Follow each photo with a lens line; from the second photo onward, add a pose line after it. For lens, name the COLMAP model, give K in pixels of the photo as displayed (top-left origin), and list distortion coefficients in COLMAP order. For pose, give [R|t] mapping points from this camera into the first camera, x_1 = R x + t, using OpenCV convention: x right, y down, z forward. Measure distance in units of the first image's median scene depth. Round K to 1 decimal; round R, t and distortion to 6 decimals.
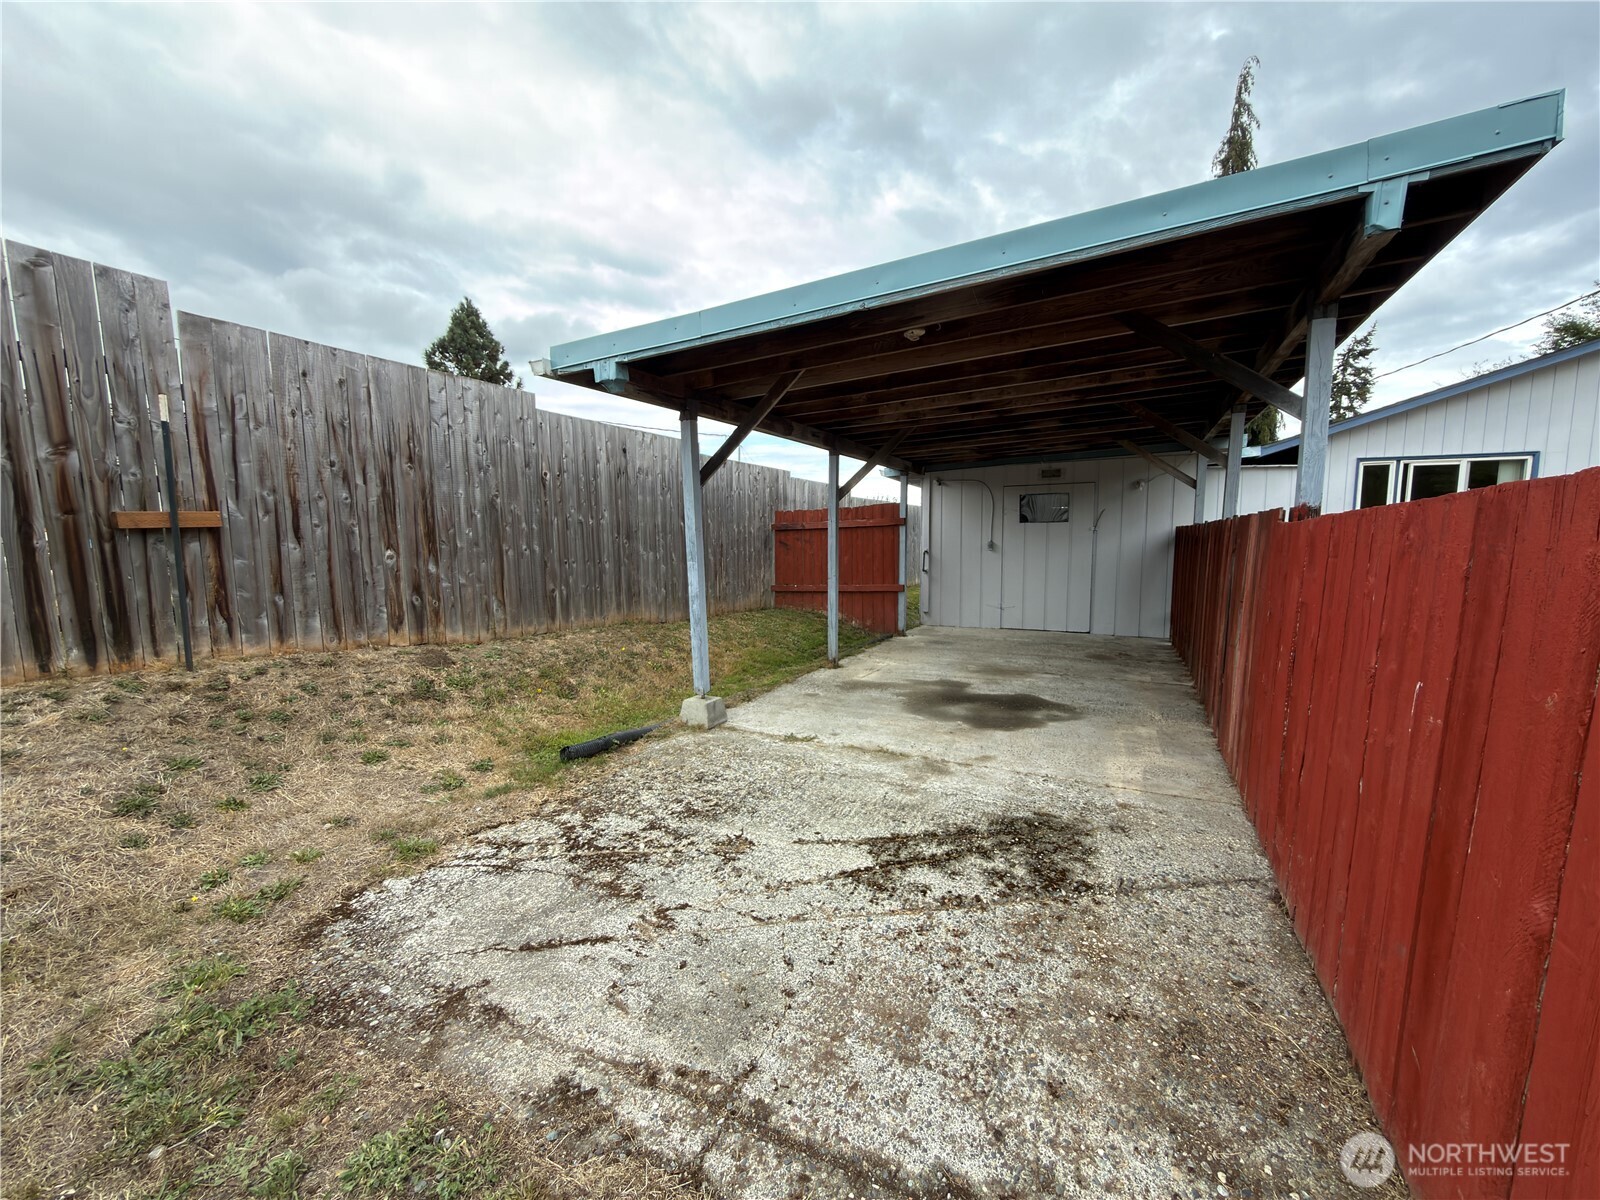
lens RADIAL K [[635.9, 0, 799.4], [0, 635.9, 602.1], [0, 0, 1]] dist [-0.001655, 0.000001]
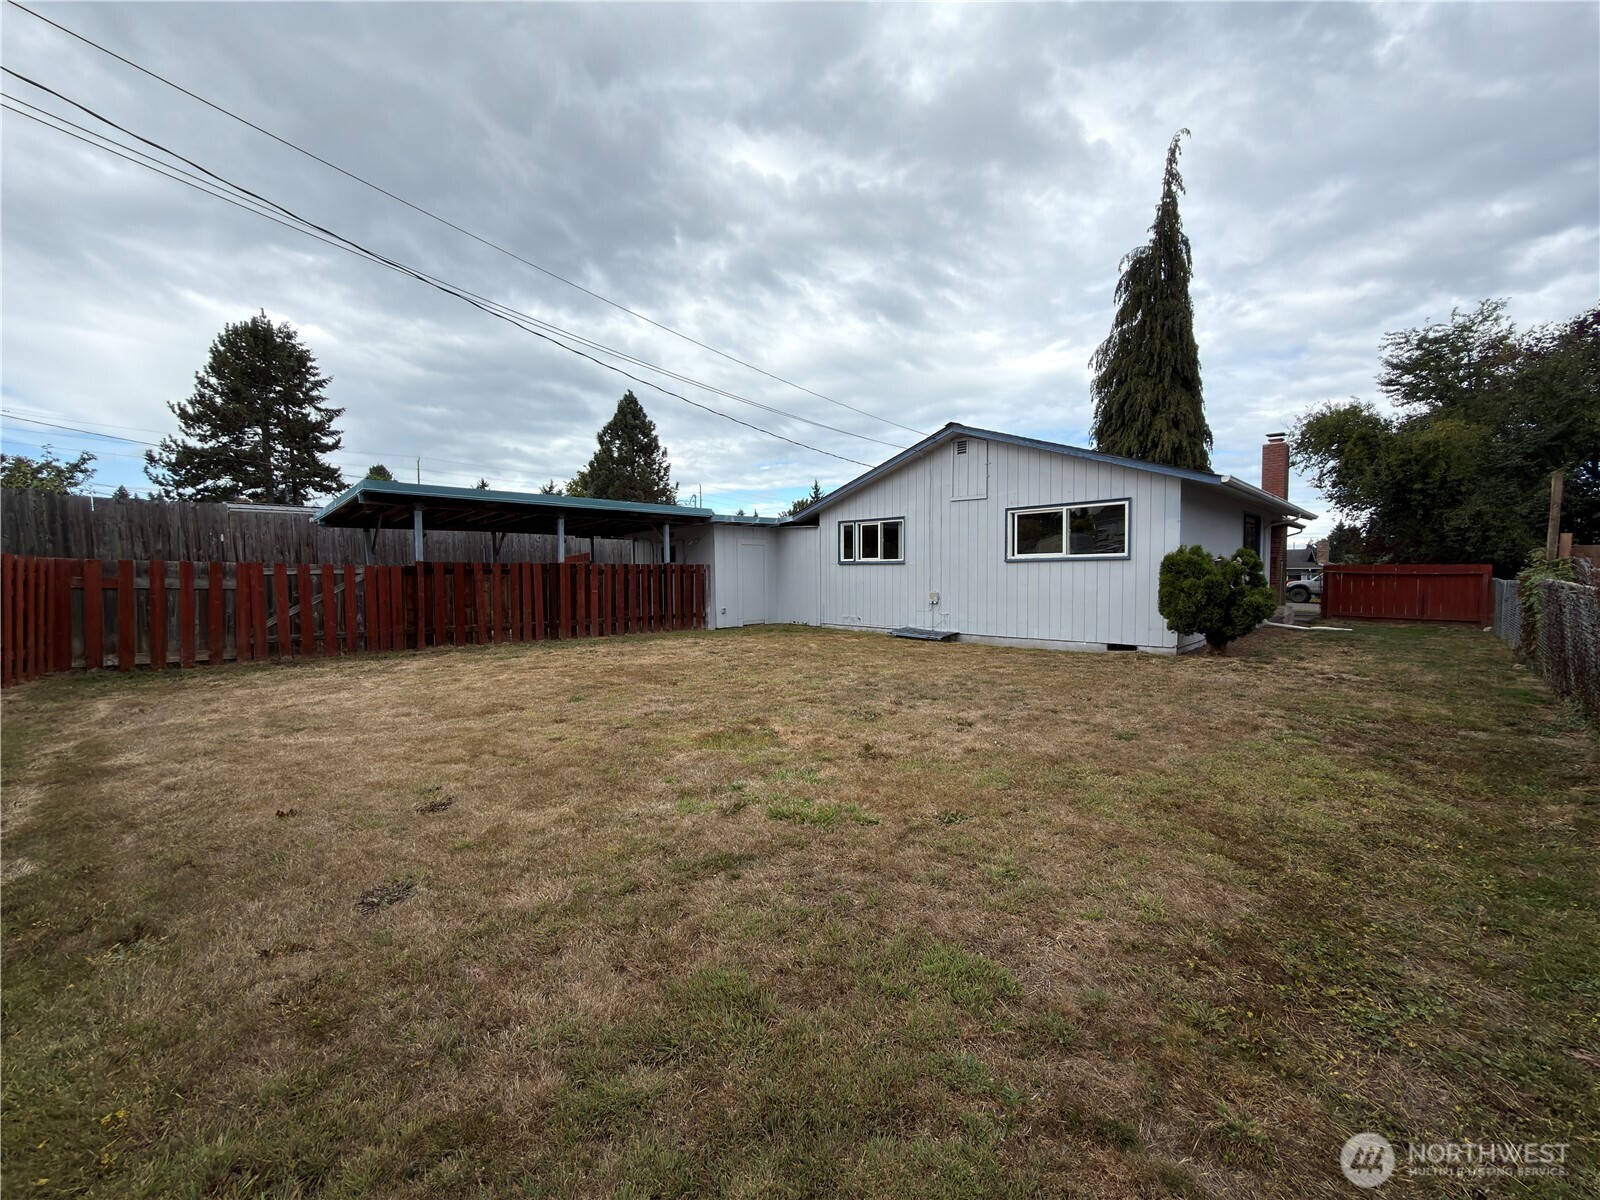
lens RADIAL K [[635.9, 0, 799.4], [0, 635.9, 602.1], [0, 0, 1]] dist [-0.001655, 0.000001]
pose [[0.944967, 0.016305, -0.326759, 1.262094], [-0.033721, 0.998292, -0.047705, 0.055824], [0.325423, 0.056098, 0.943903, -0.525734]]
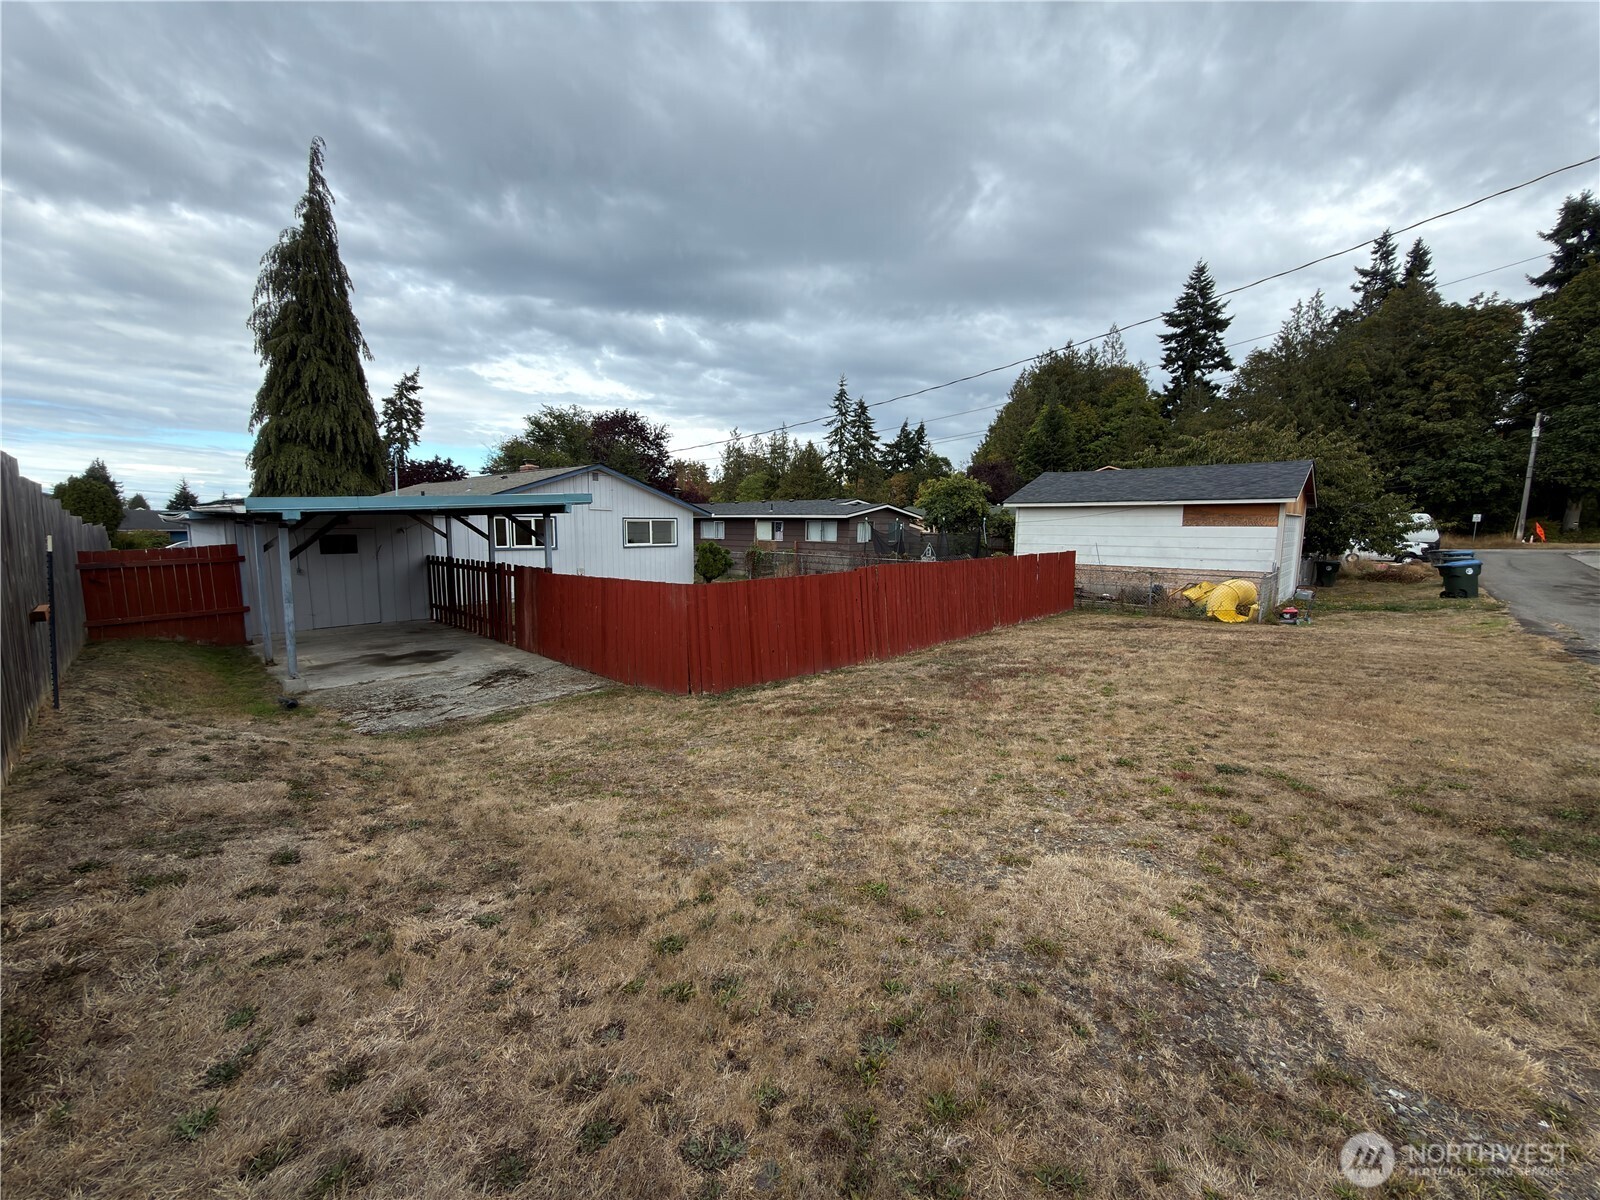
lens RADIAL K [[635.9, 0, 799.4], [0, 635.9, 602.1], [0, 0, 1]] dist [-0.001655, 0.000001]
pose [[0.289264, -0.112792, 0.950581, -0.706238], [0.091053, 0.991773, 0.089972, -0.046987], [-0.952909, 0.060528, 0.297154, -0.445710]]
